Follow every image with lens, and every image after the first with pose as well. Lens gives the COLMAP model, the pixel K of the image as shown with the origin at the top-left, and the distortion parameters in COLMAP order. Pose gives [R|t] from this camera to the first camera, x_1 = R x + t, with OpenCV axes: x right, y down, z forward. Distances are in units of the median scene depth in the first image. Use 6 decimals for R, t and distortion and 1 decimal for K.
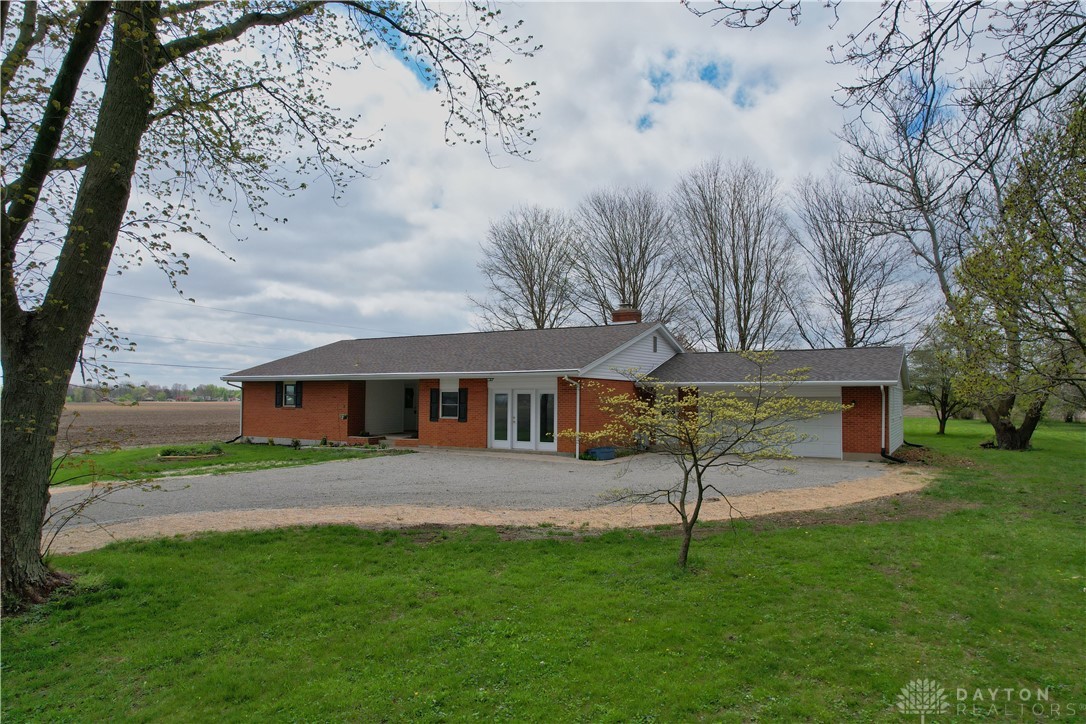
lens RADIAL K [[691.8, 0, 545.0], [0, 691.8, 358.8], [0, 0, 1]] dist [-0.025378, 0.000521]
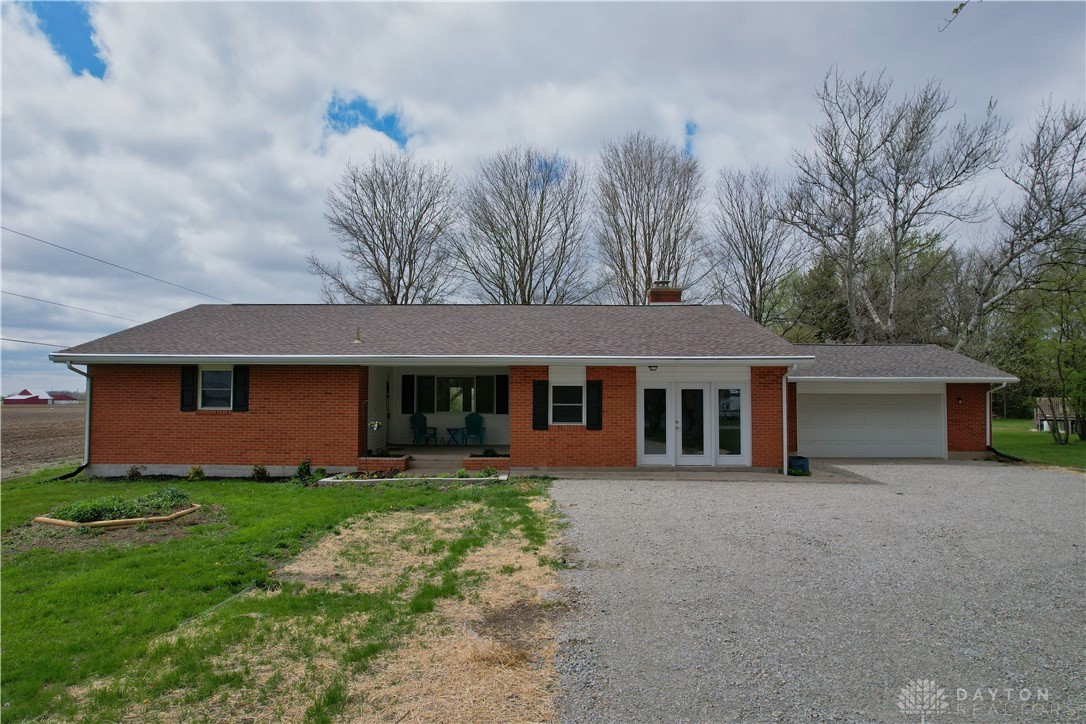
lens RADIAL K [[691.8, 0, 540.1], [0, 691.8, 363.5], [0, 0, 1]] dist [-0.025378, 0.000521]
pose [[0.857912, 0.024965, 0.513190, -0.522713], [-0.029117, 0.999576, 0.000050, 0.028027], [-0.512971, -0.014985, 0.858275, 0.448611]]
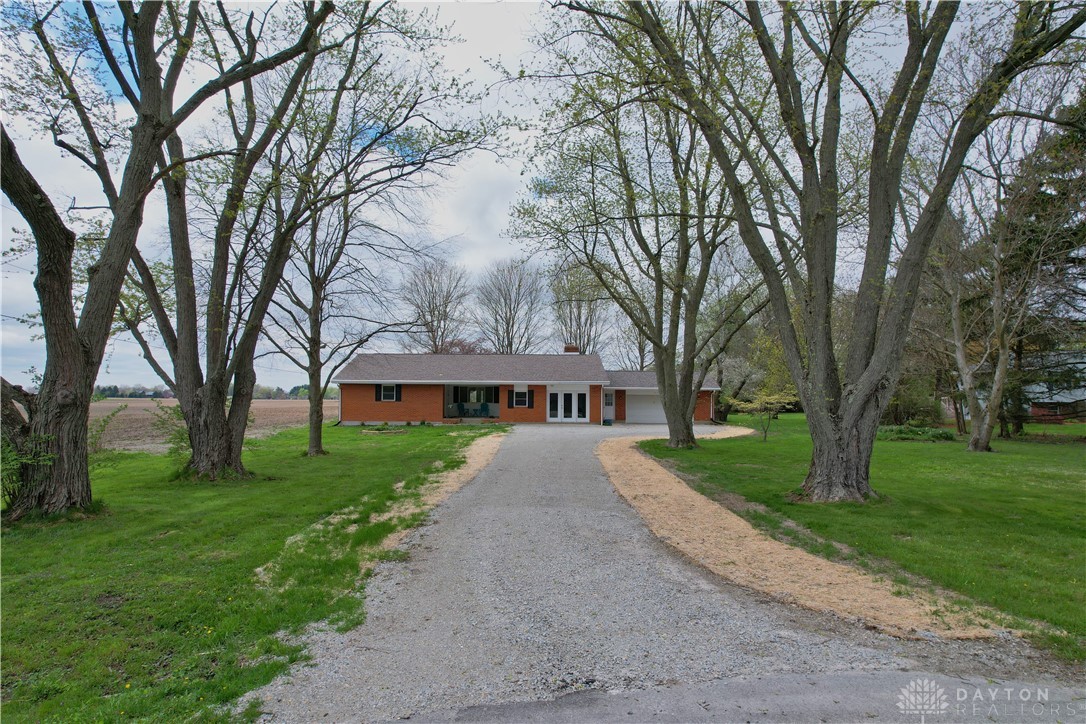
lens RADIAL K [[691.8, 0, 543.9], [0, 691.8, 361.8], [0, 0, 1]] dist [-0.025378, 0.000521]
pose [[0.851121, 0.024867, 0.524381, -1.064002], [-0.030474, 0.999533, 0.002064, -0.036870], [-0.524085, -0.017736, 0.851481, -0.579811]]
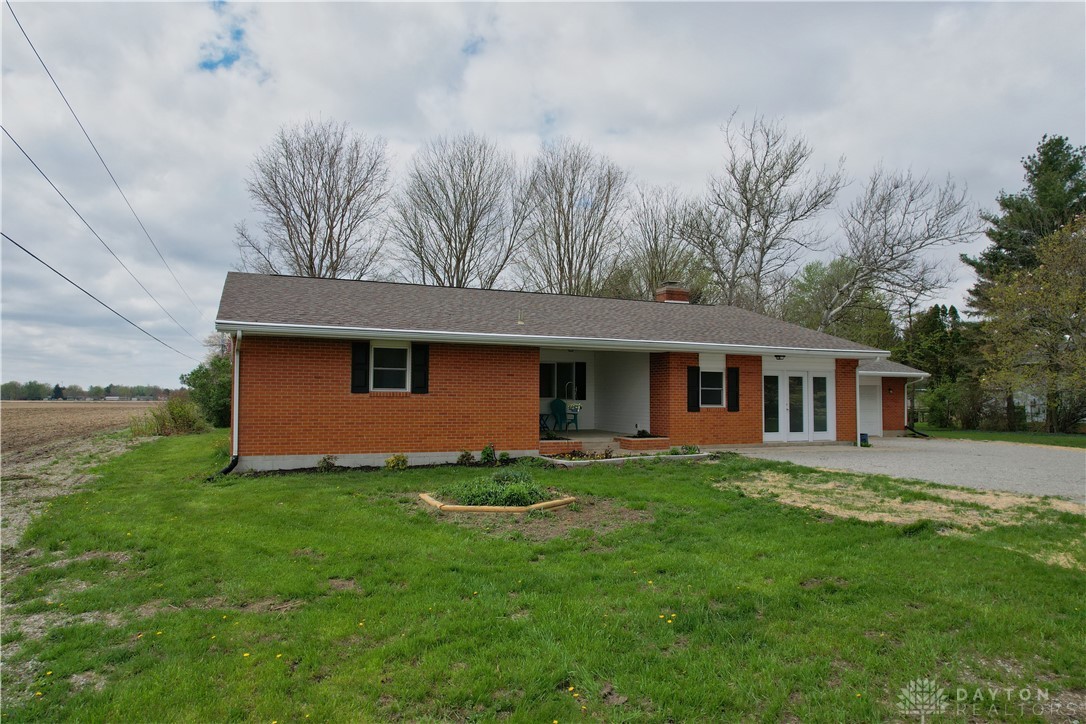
lens RADIAL K [[691.8, 0, 546.5], [0, 691.8, 368.6], [0, 0, 1]] dist [-0.025378, 0.000521]
pose [[0.580030, 0.034188, 0.813877, -0.869760], [-0.051062, 0.998680, -0.005560, 0.059854], [-0.812993, -0.038333, 0.581010, 0.735437]]
